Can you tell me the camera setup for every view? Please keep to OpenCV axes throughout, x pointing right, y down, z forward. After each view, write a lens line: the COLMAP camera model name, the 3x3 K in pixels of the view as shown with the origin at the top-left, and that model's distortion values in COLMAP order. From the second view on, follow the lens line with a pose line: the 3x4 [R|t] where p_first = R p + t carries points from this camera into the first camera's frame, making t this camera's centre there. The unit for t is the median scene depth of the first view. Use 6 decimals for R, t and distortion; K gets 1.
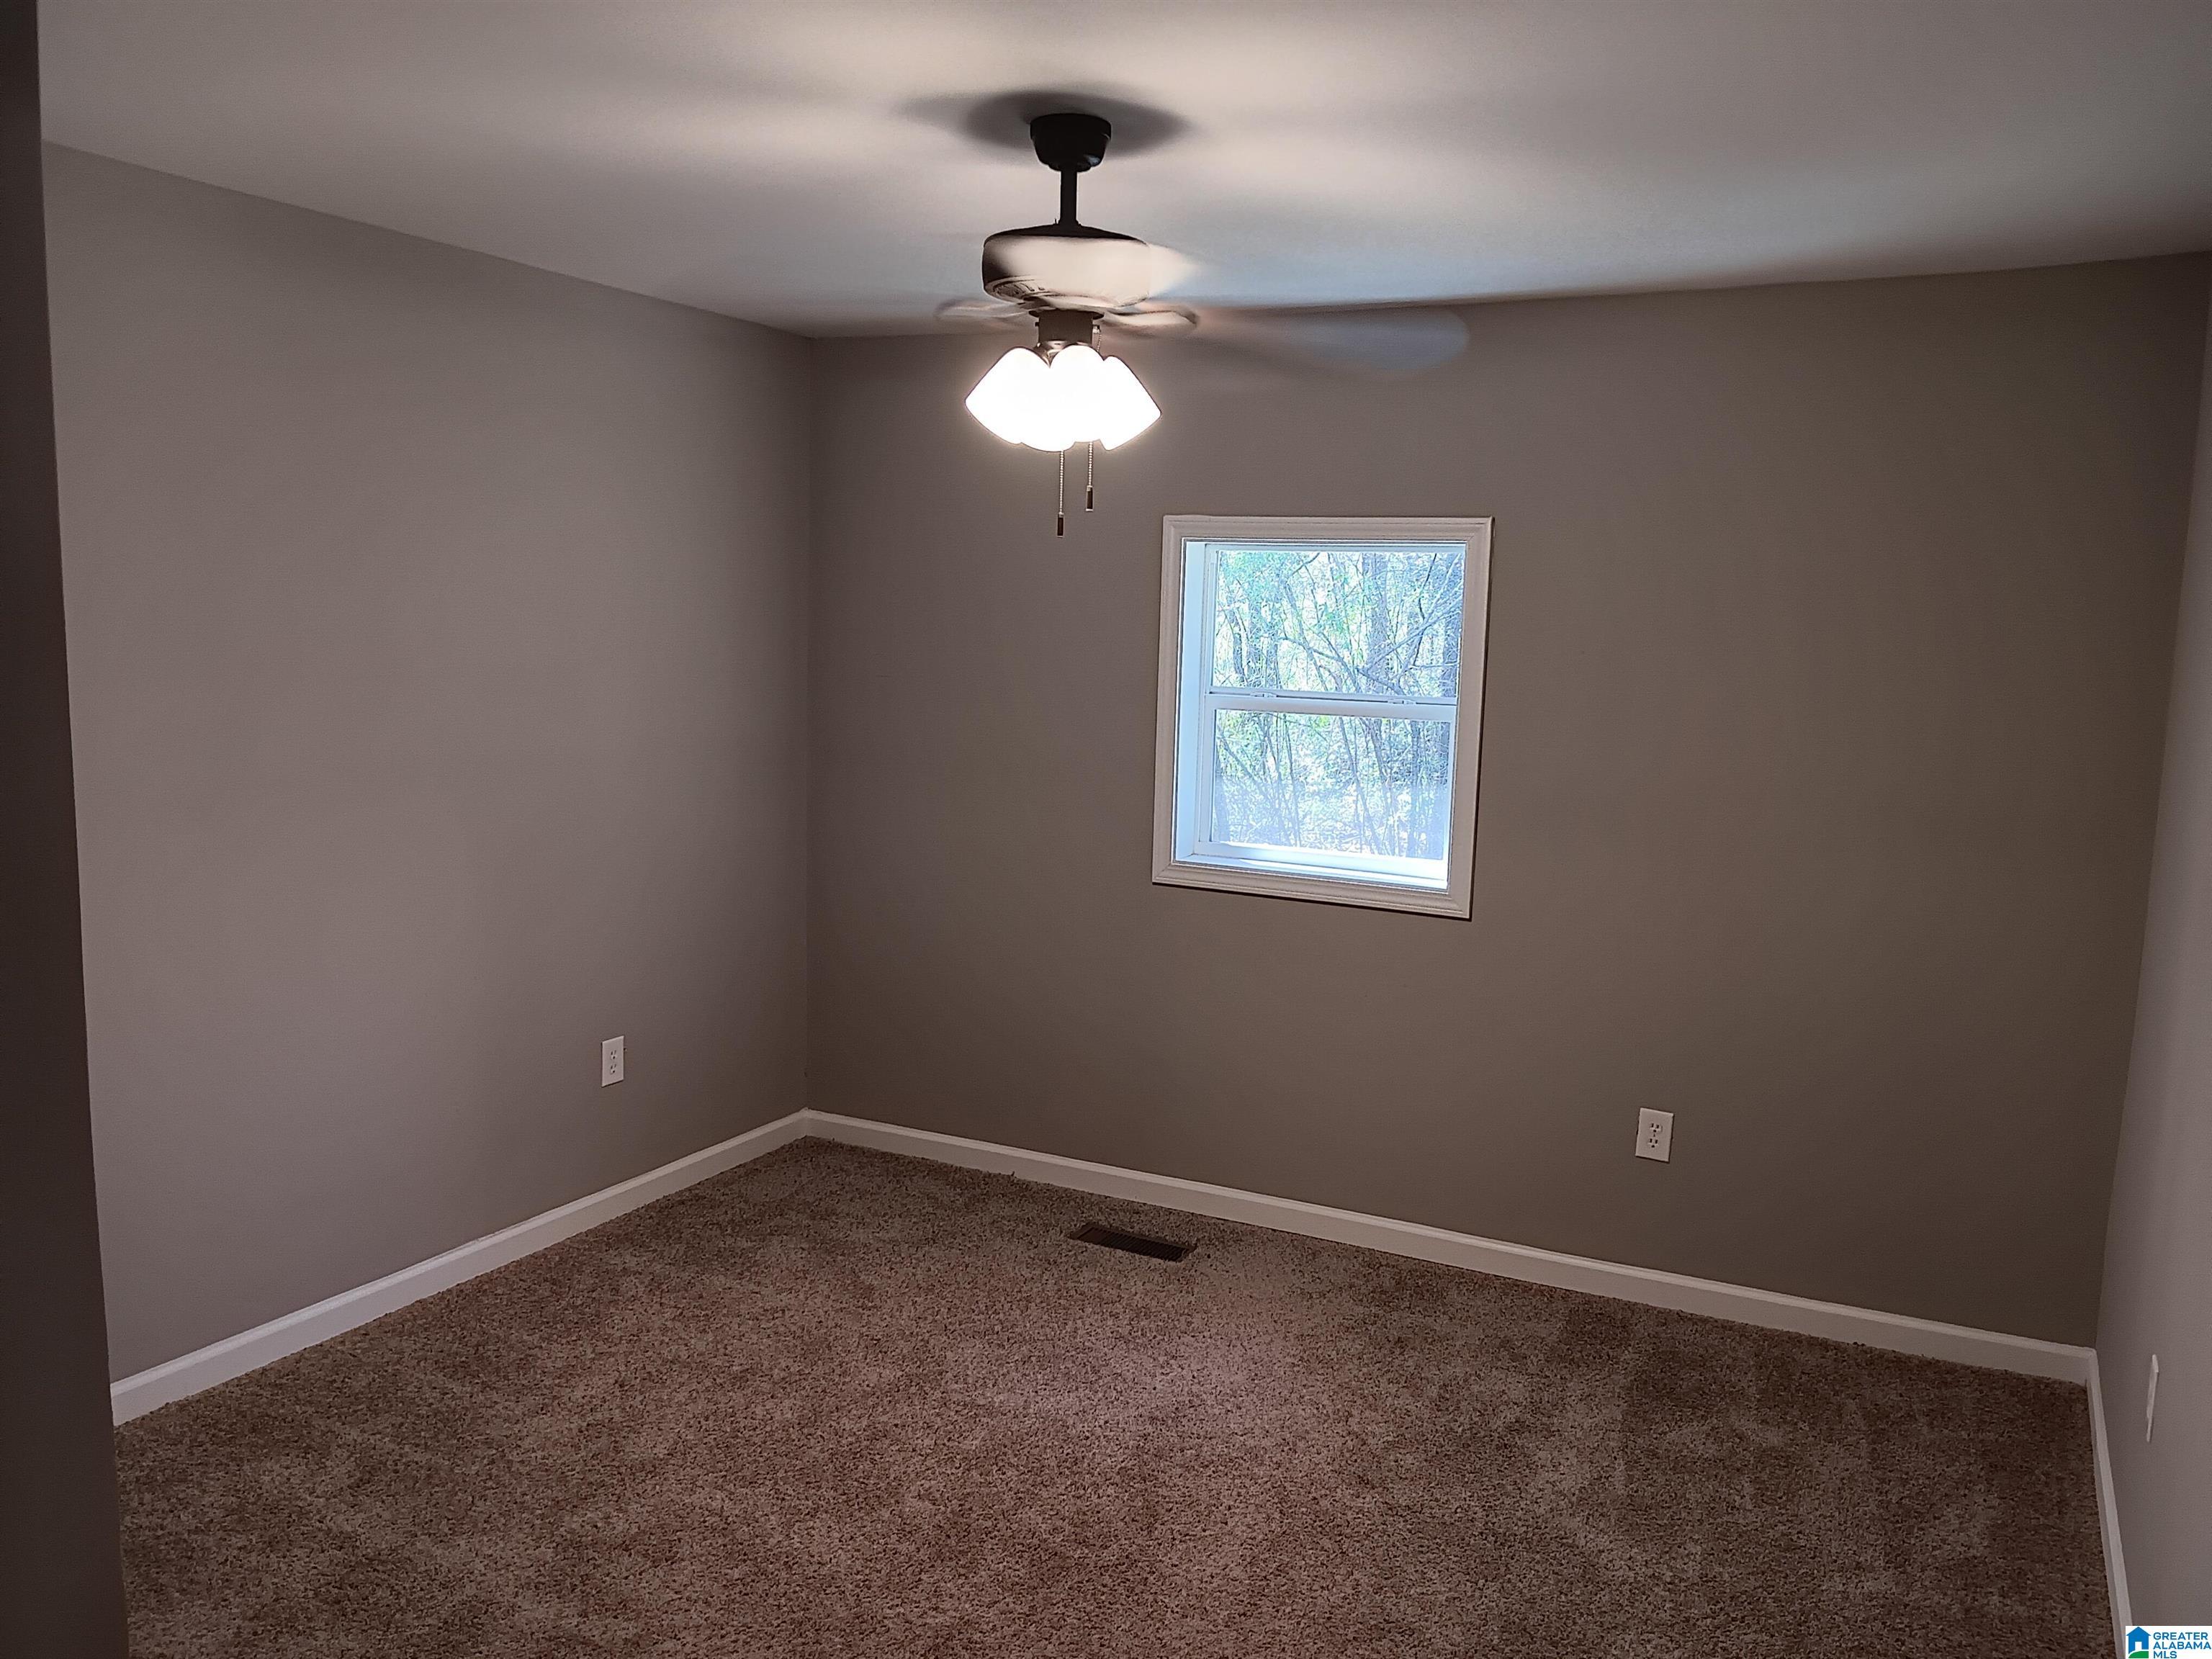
lens RADIAL K [[1703.3, 0, 1119.6], [0, 1703.3, 839.6], [0, 0, 1]] dist [0.148722, -0.363646]
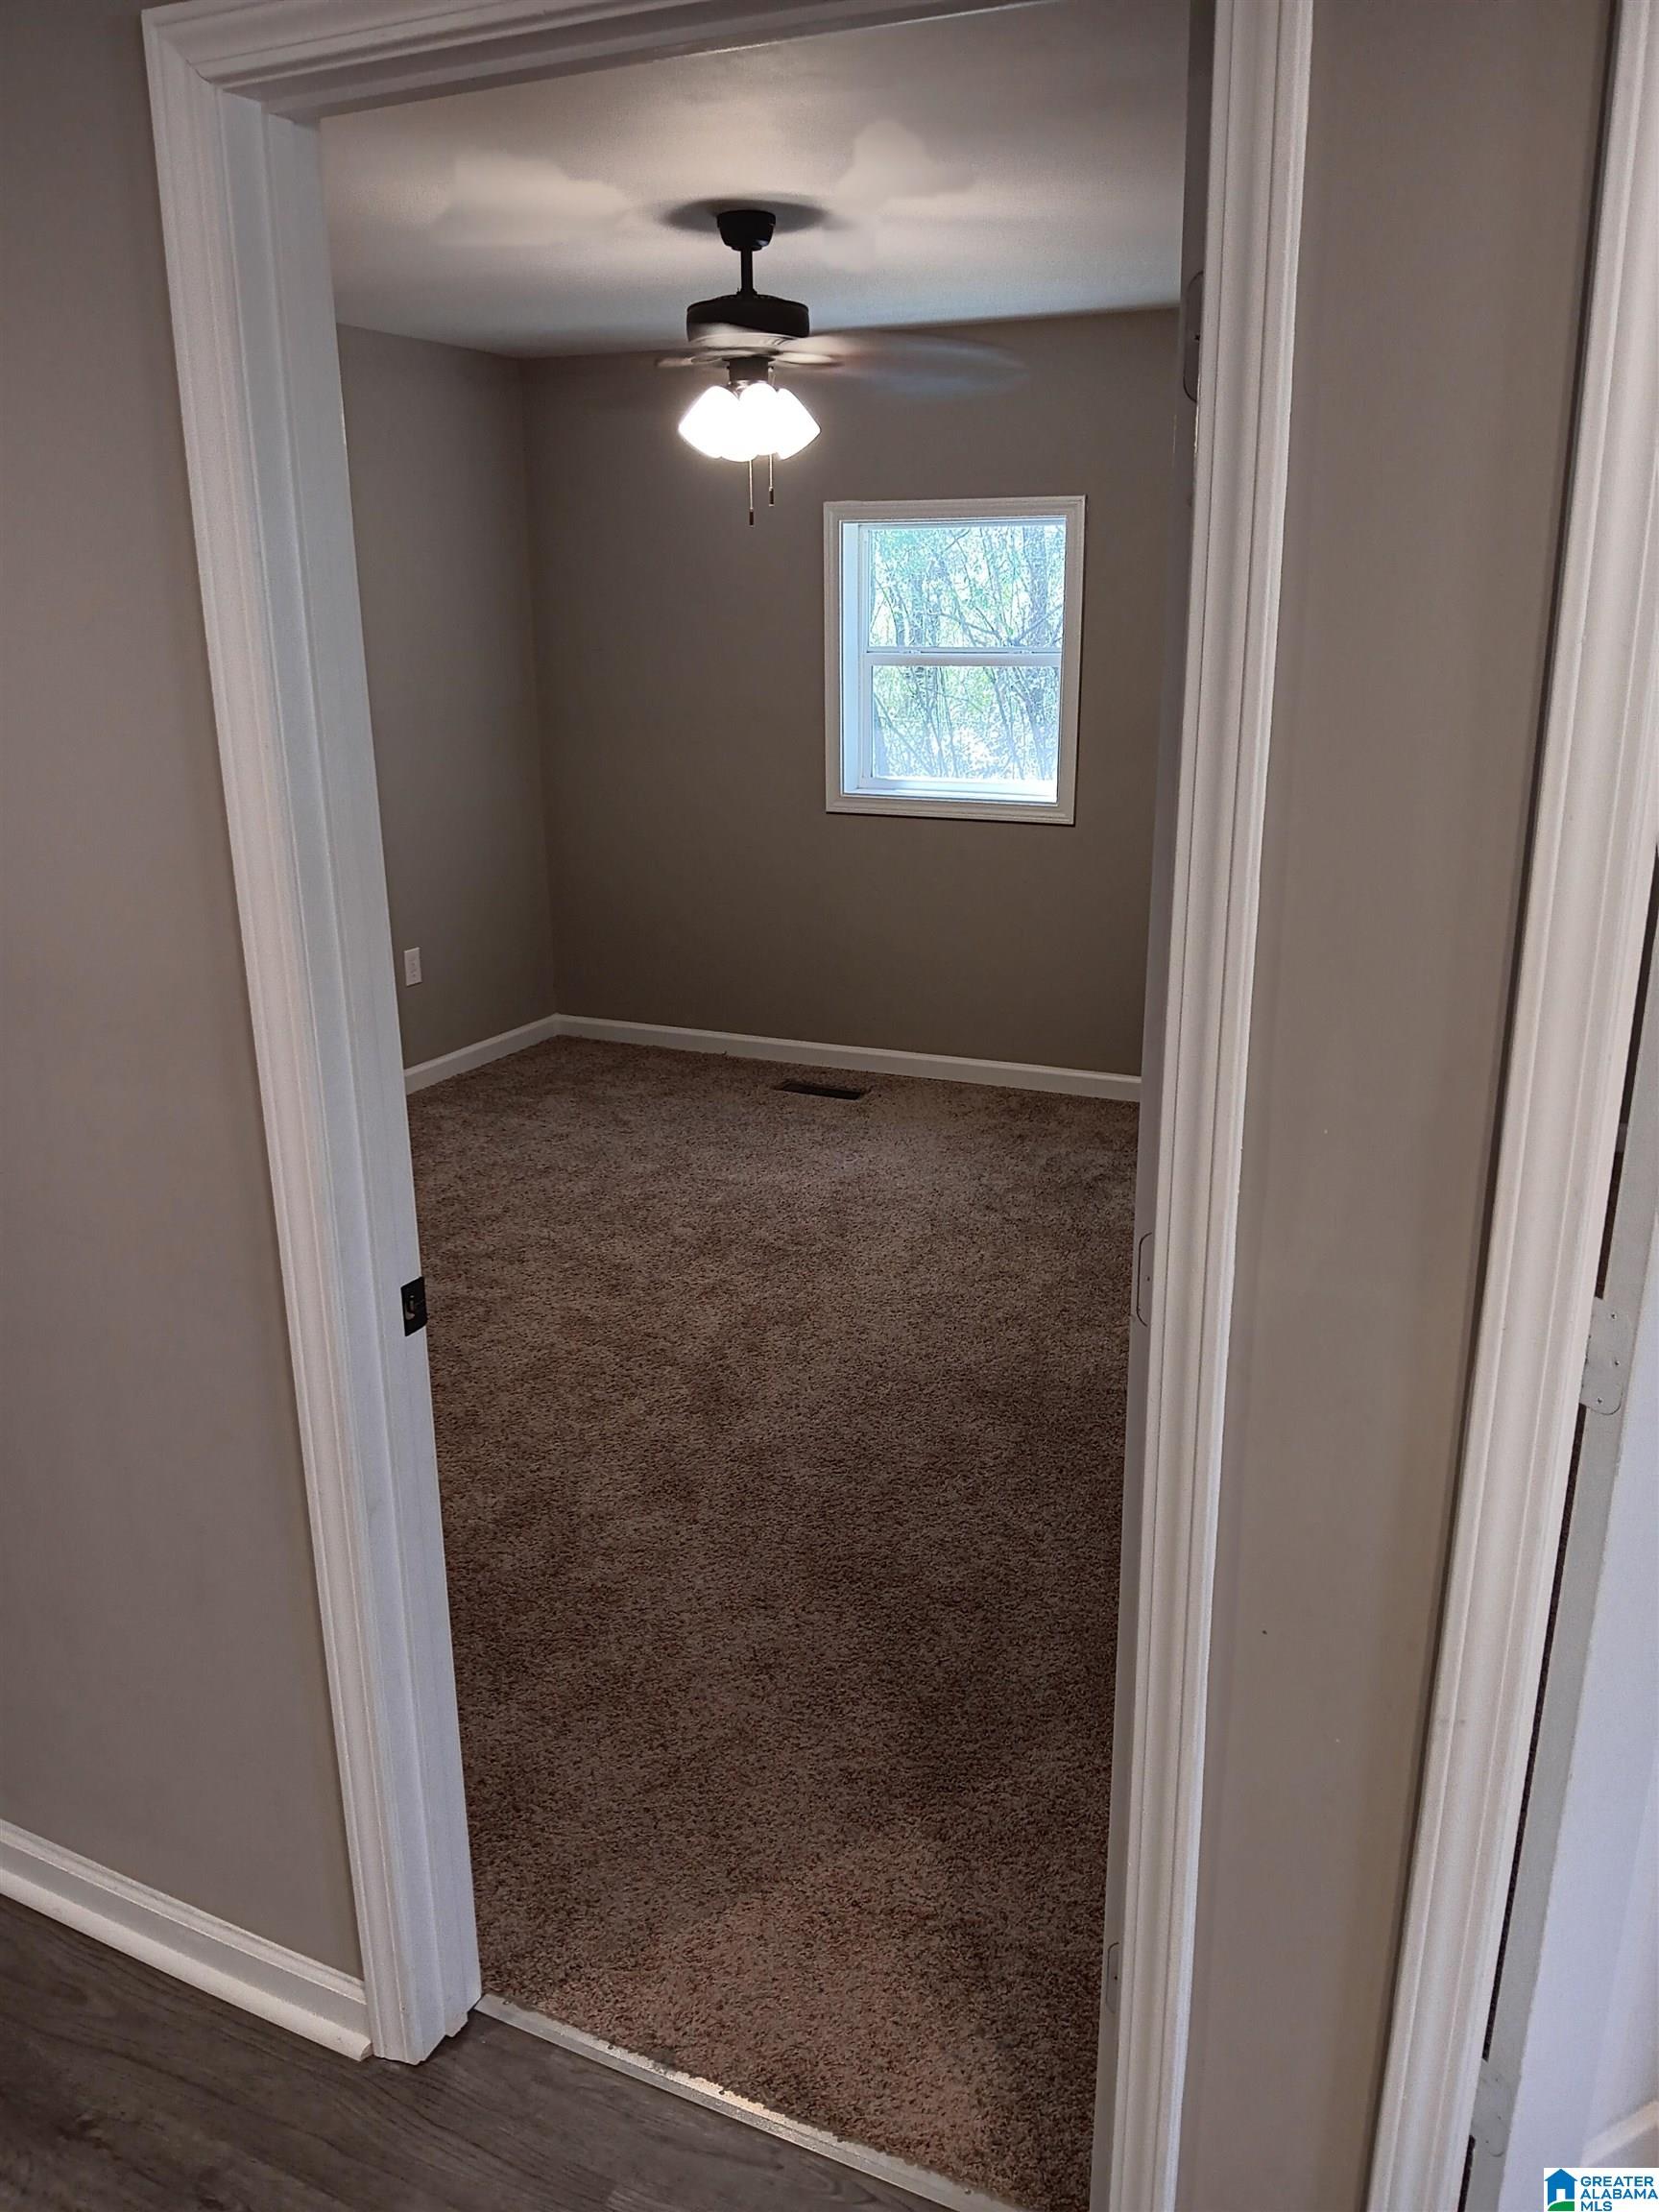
lens RADIAL K [[1703.3, 0, 816.9], [0, 1703.3, 1118.2], [0, 0, 1]] dist [0.148722, -0.363646]
pose [[0.999031, -0.042933, 0.009660, -0.011309], [0.040831, 0.986209, 0.160388, 0.054488], [-0.016413, -0.159839, 0.987007, -0.336060]]
